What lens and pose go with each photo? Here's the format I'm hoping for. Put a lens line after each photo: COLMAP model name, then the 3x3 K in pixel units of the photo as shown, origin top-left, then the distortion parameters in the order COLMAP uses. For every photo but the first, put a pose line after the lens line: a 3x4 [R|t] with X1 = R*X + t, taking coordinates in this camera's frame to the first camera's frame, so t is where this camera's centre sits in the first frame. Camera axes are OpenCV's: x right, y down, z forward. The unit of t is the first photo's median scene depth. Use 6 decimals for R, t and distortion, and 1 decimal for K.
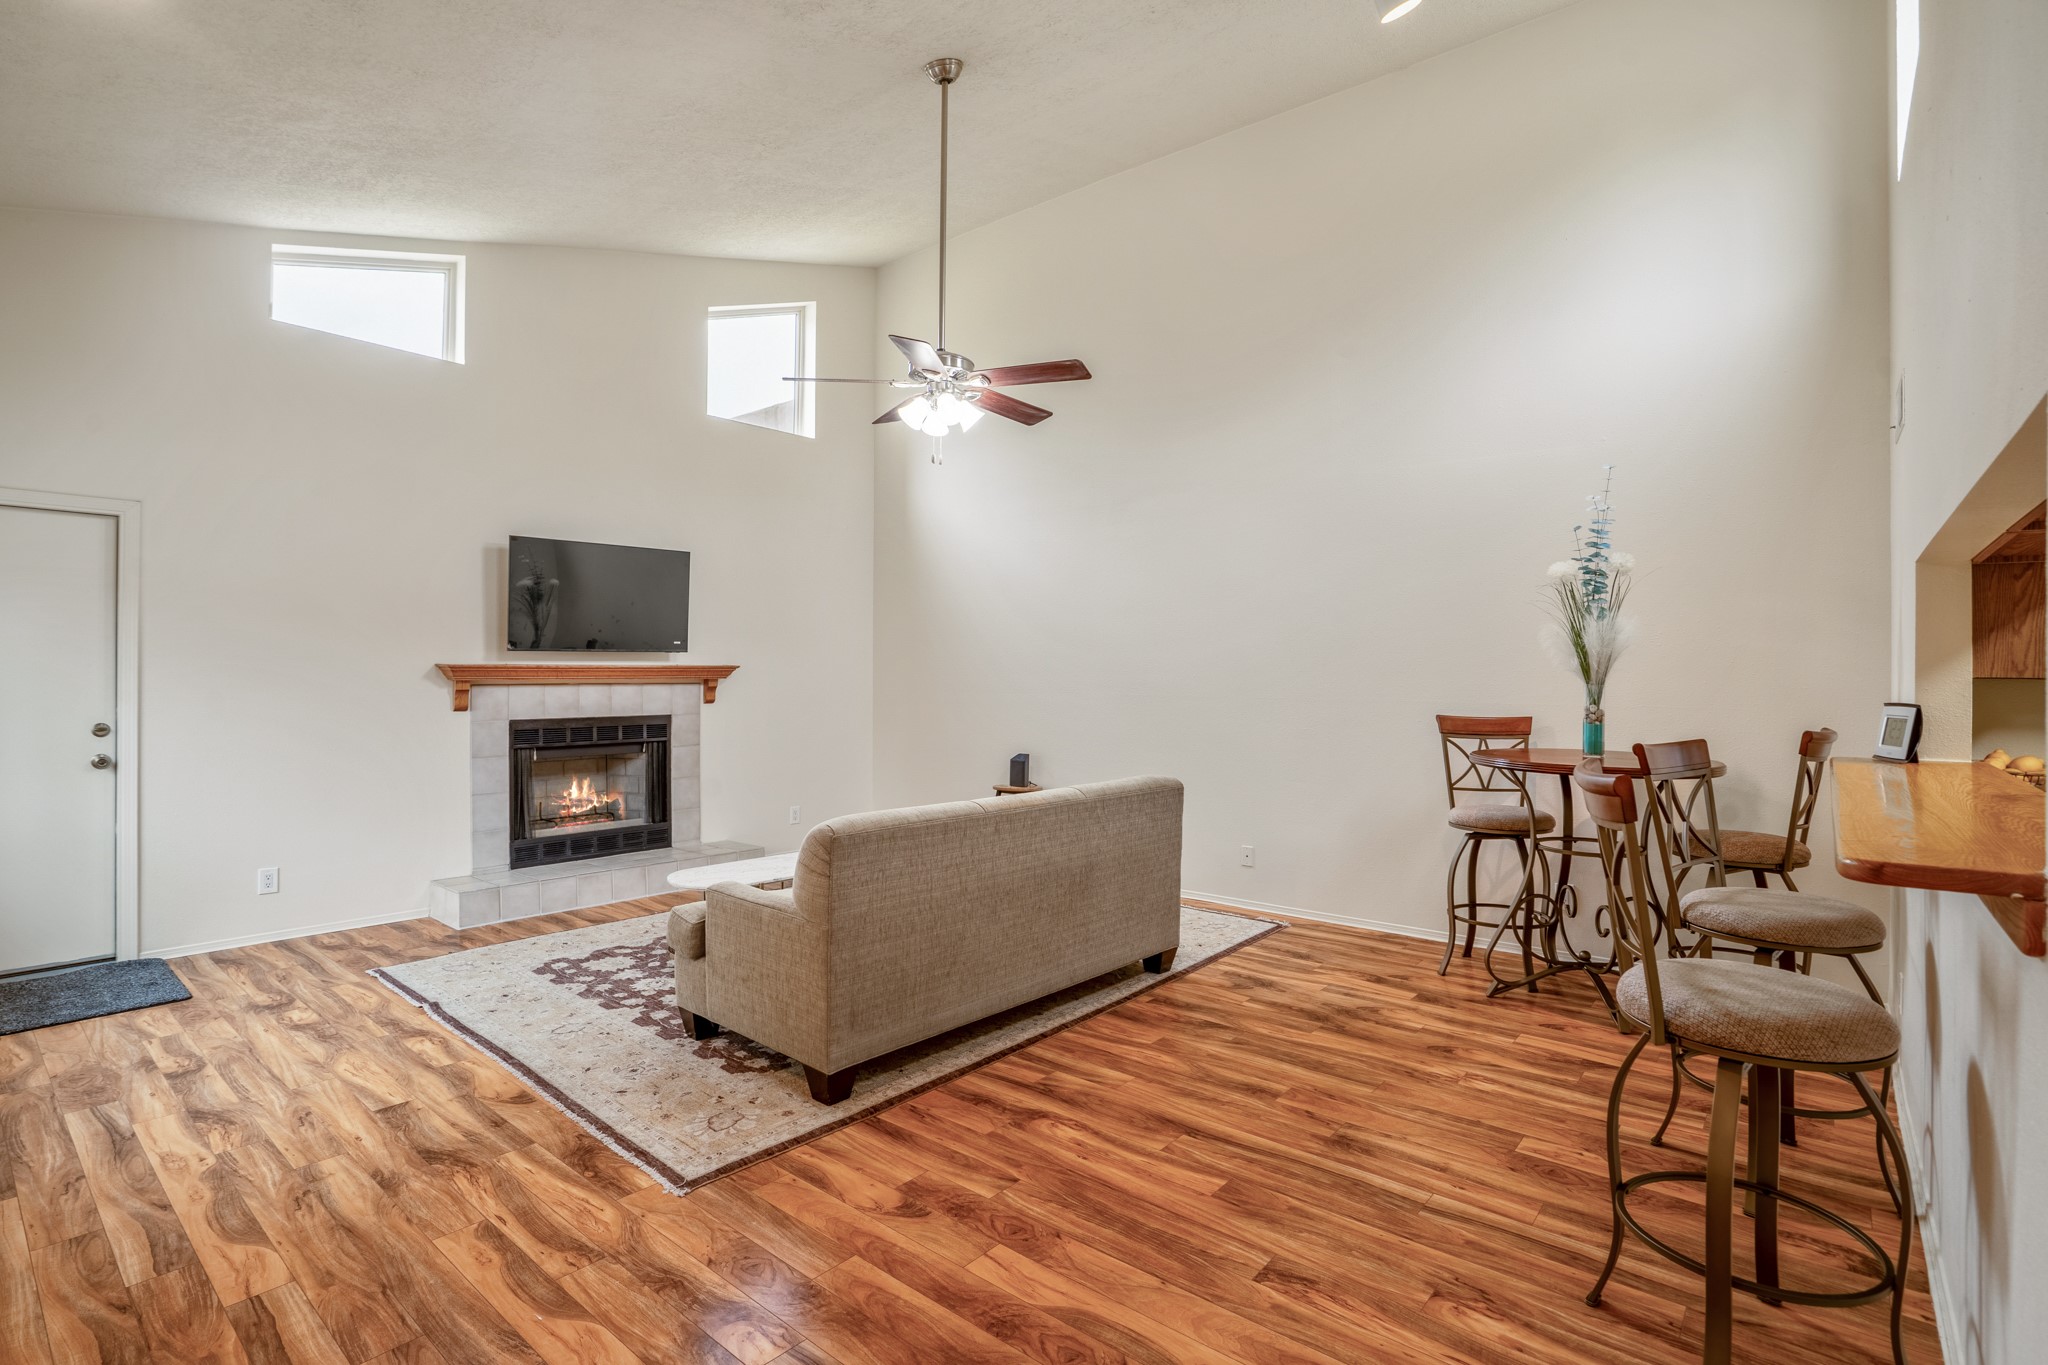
lens RADIAL K [[961.1, 0, 1020.2], [0, 961.1, 678.4], [0, 0, 1]] dist [-0.031758, 0.002635]
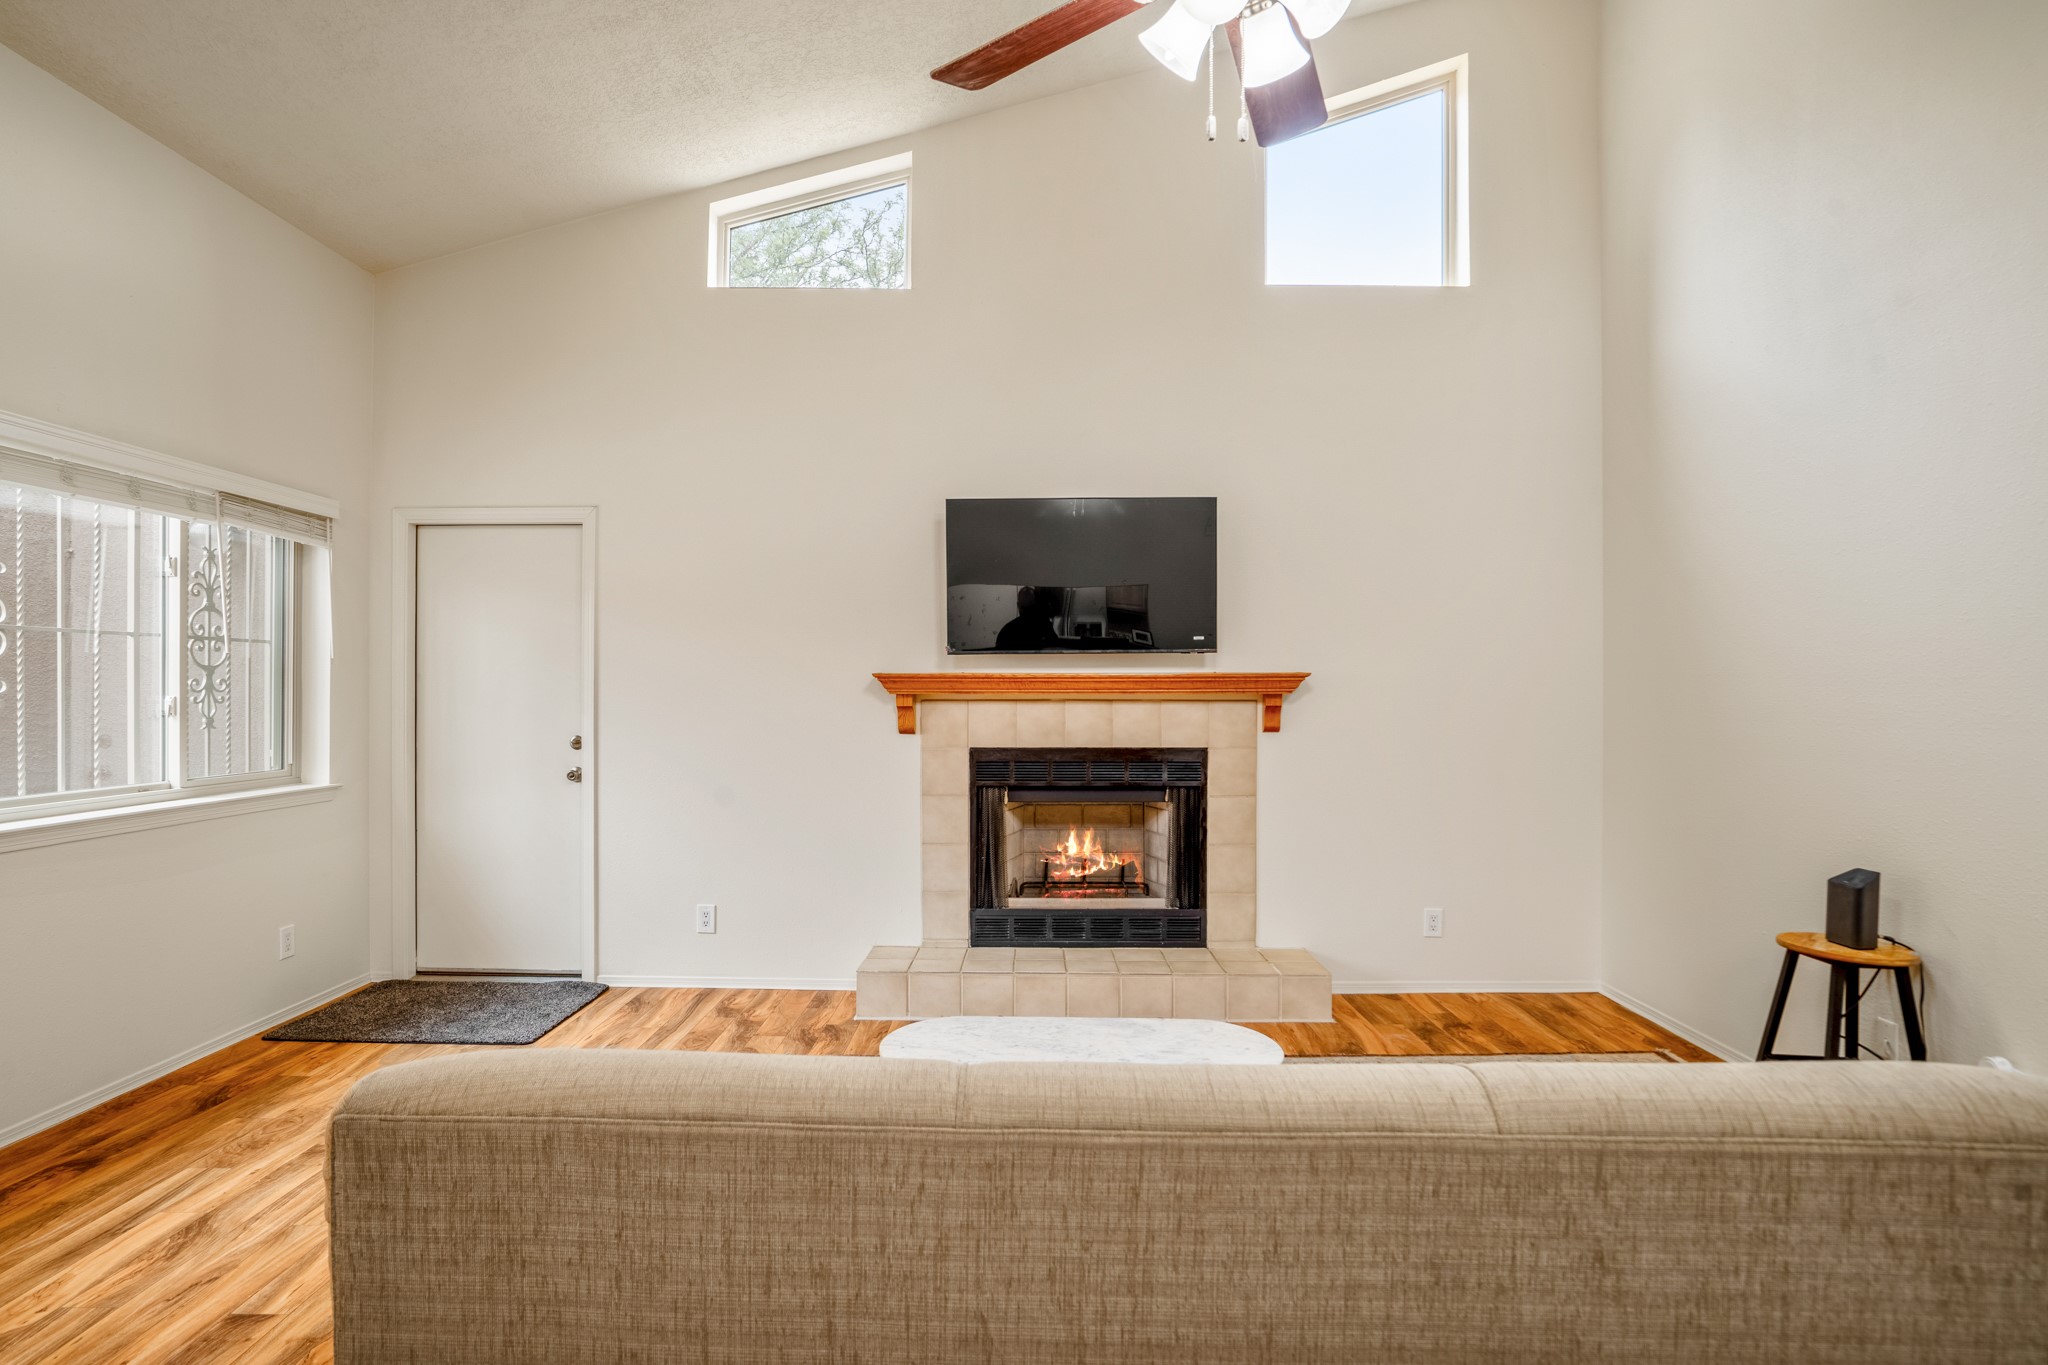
lens RADIAL K [[1059.6, 0, 1032.5], [0, 1059.6, 691.7], [0, 0, 1]] dist [-0.028102, 0.004188]
pose [[0.645268, -0.004575, -0.763943, 0.185560], [-0.004719, 0.999939, -0.009974, 0.011017], [0.763942, 0.010041, 0.645207, 0.683527]]
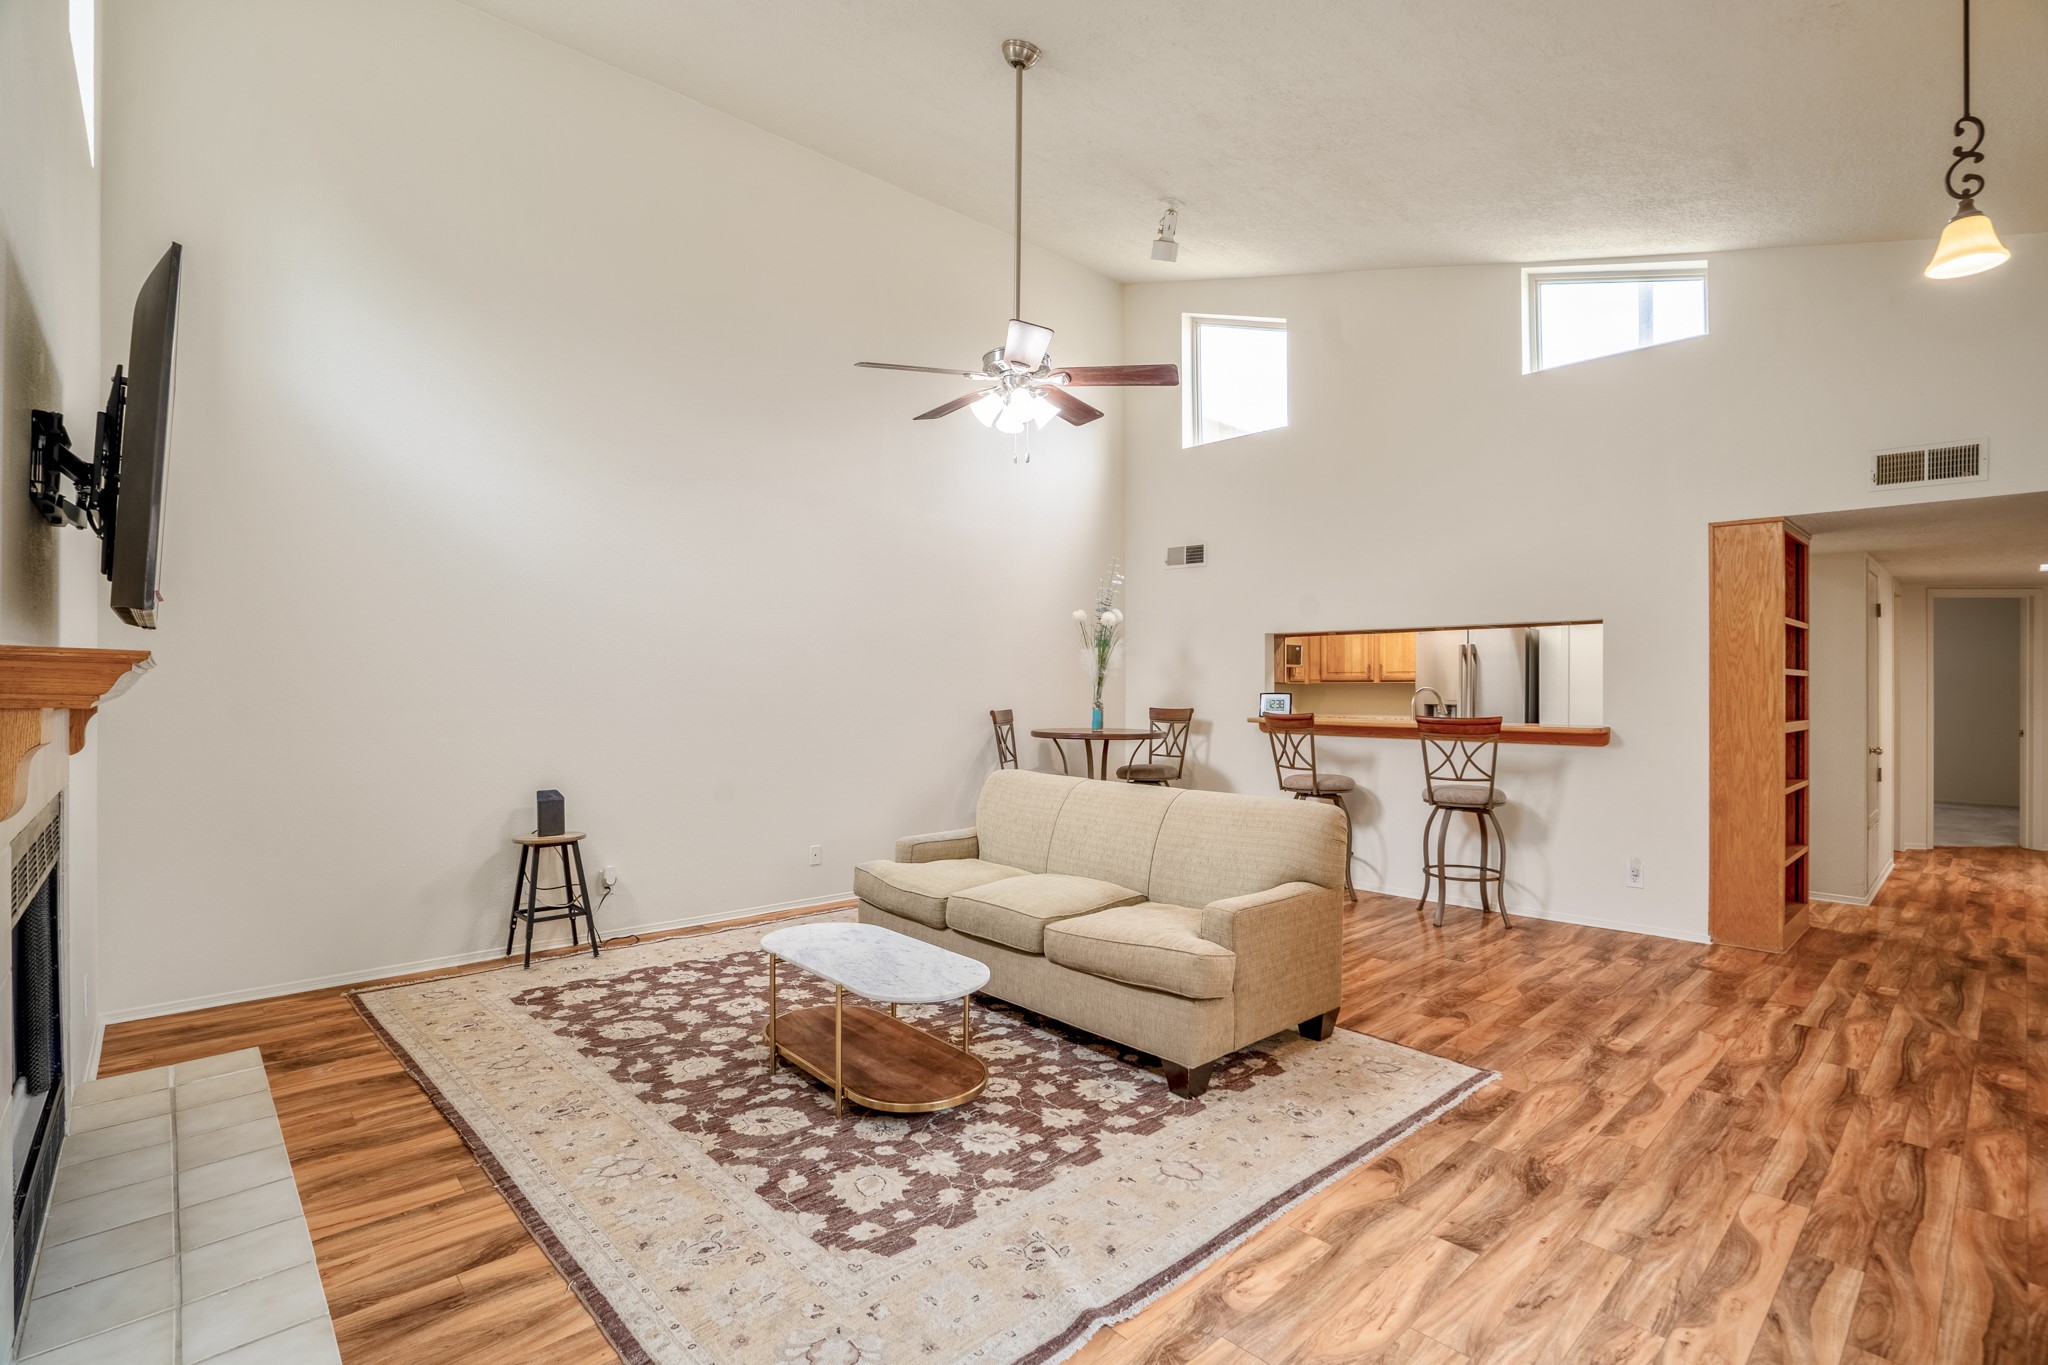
lens RADIAL K [[961.1, 0, 1014.3], [0, 961.1, 691.6], [0, 0, 1]] dist [-0.031758, 0.002635]
pose [[0.127043, -0.009688, 0.991850, -1.064148], [0.002326, 0.999952, 0.009470, -0.001937], [-0.991895, 0.001104, 0.127059, 0.912646]]
